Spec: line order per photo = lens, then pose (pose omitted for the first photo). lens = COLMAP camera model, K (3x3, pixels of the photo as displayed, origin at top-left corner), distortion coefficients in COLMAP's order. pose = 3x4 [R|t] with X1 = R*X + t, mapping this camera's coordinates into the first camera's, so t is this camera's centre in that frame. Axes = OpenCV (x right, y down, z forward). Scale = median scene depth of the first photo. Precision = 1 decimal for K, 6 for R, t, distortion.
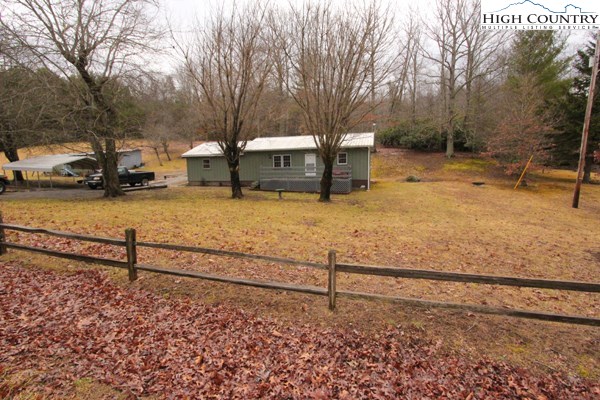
lens RADIAL K [[284.7, 0, 298.6], [0, 284.7, 200.2], [0, 0, 1]] dist [-0.020447, -0.000321]
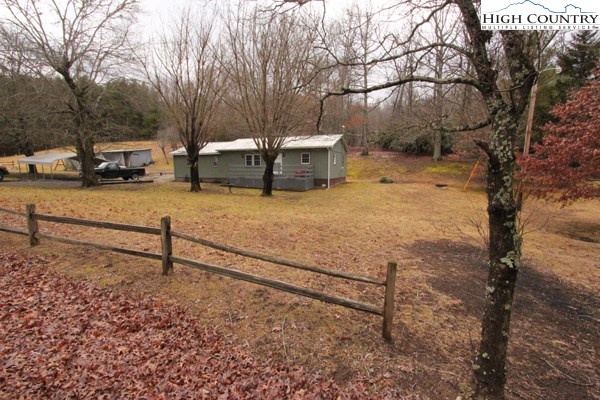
lens RADIAL K [[284.7, 0, 322.9], [0, 284.7, 207.9], [0, 0, 1]] dist [-0.020447, -0.000321]
pose [[0.994728, 0.032733, -0.097186, 0.428682], [-0.031480, 0.999401, 0.014398, 0.028004], [0.097599, -0.011263, 0.995162, -0.080251]]
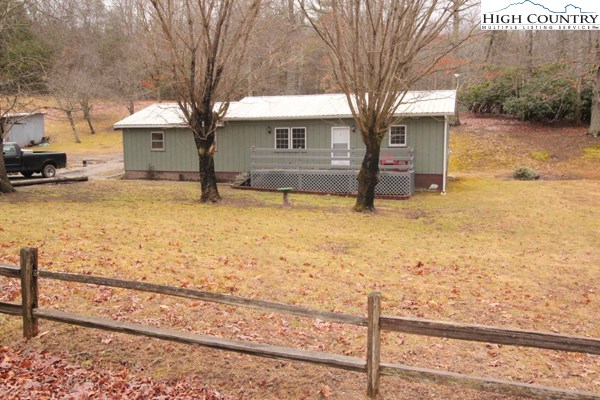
lens RADIAL K [[509.1, 0, 299.2], [0, 509.1, 199.0], [0, 0, 1]] dist [0.006598, -0.000013]
pose [[0.999077, 0.021109, -0.037402, -0.000050], [-0.021814, 0.999590, -0.018545, 0.002041], [0.036996, 0.019344, 0.999128, -0.009435]]
